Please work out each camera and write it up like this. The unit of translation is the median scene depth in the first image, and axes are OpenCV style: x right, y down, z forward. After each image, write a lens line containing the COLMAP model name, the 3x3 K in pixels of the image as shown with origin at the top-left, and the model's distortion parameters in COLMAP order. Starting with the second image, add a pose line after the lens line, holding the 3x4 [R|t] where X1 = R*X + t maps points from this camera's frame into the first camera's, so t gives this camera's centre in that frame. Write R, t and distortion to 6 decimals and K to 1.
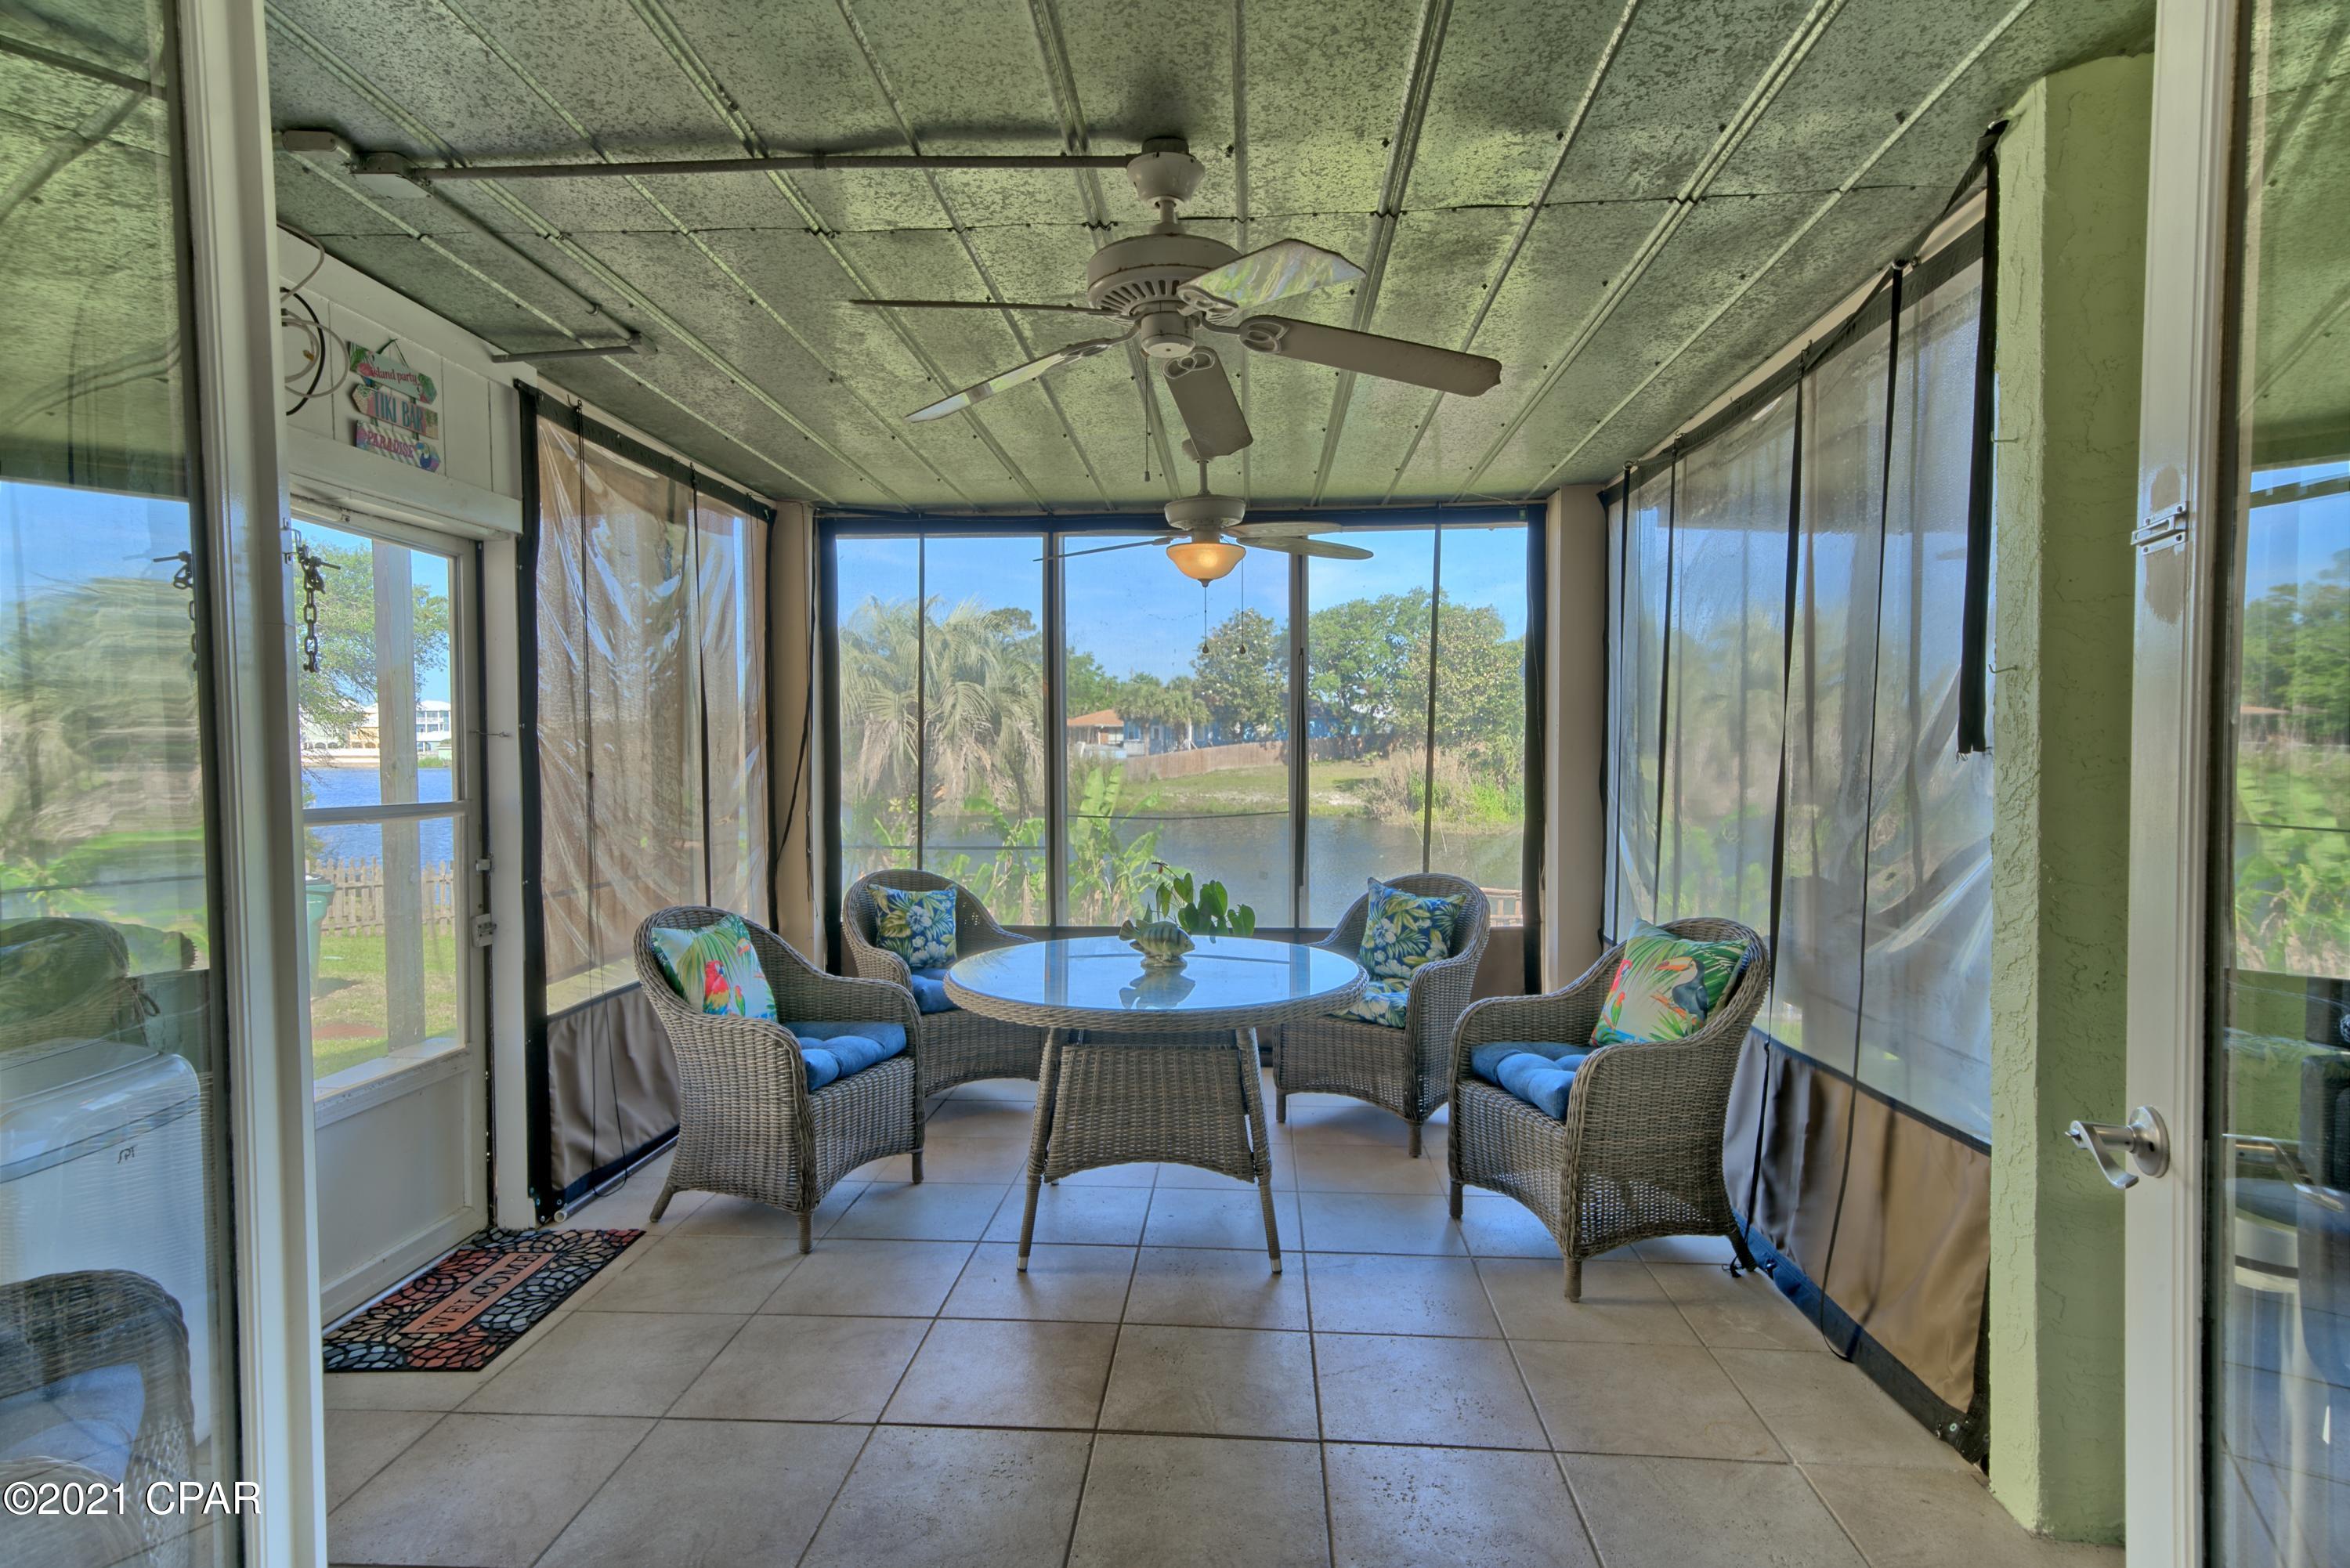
lens RADIAL K [[1203.4, 0, 1173.0], [0, 1203.4, 784.1], [0, 0, 1]] dist [0.014558, 0.000364]
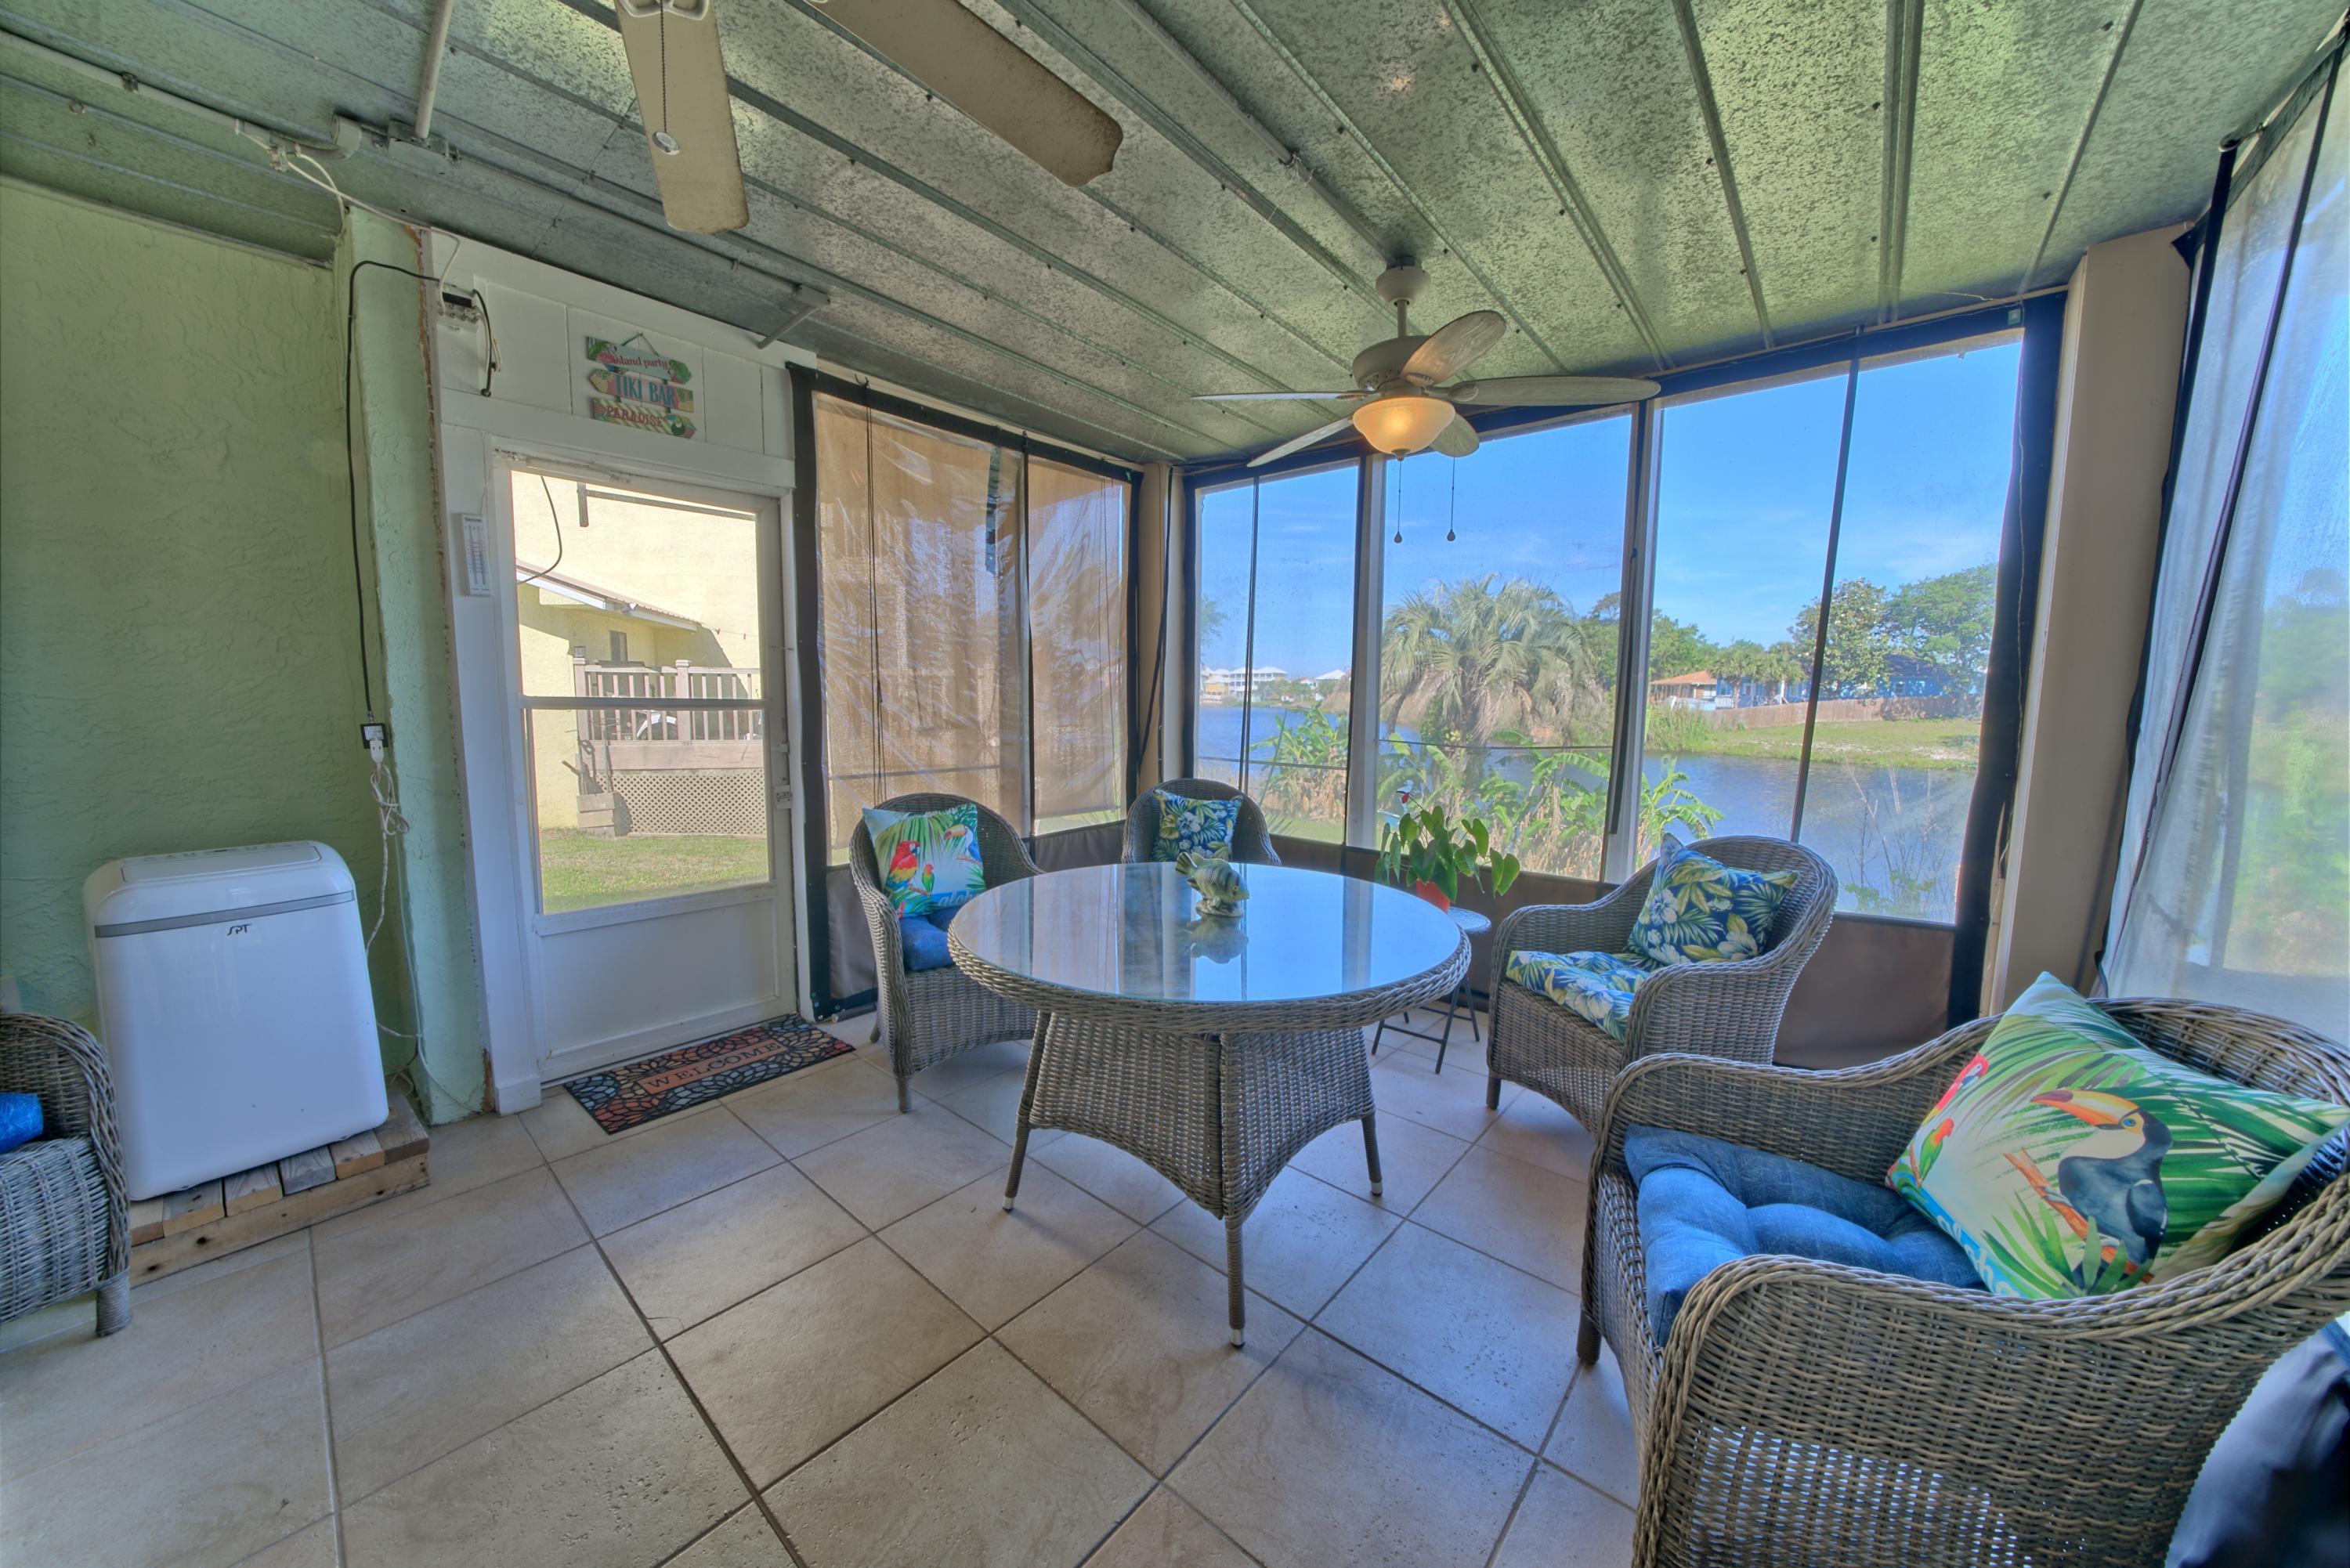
lens RADIAL K [[810.1, 0, 1170.2], [0, 810.1, 780.8], [0, 0, 1]] dist [-0.023420, 0.001257]
pose [[0.796735, 0.075292, -0.599620, 0.228086], [-0.032276, 0.996094, 0.082190, 0.012609], [0.603466, -0.046131, 0.796053, 0.420165]]
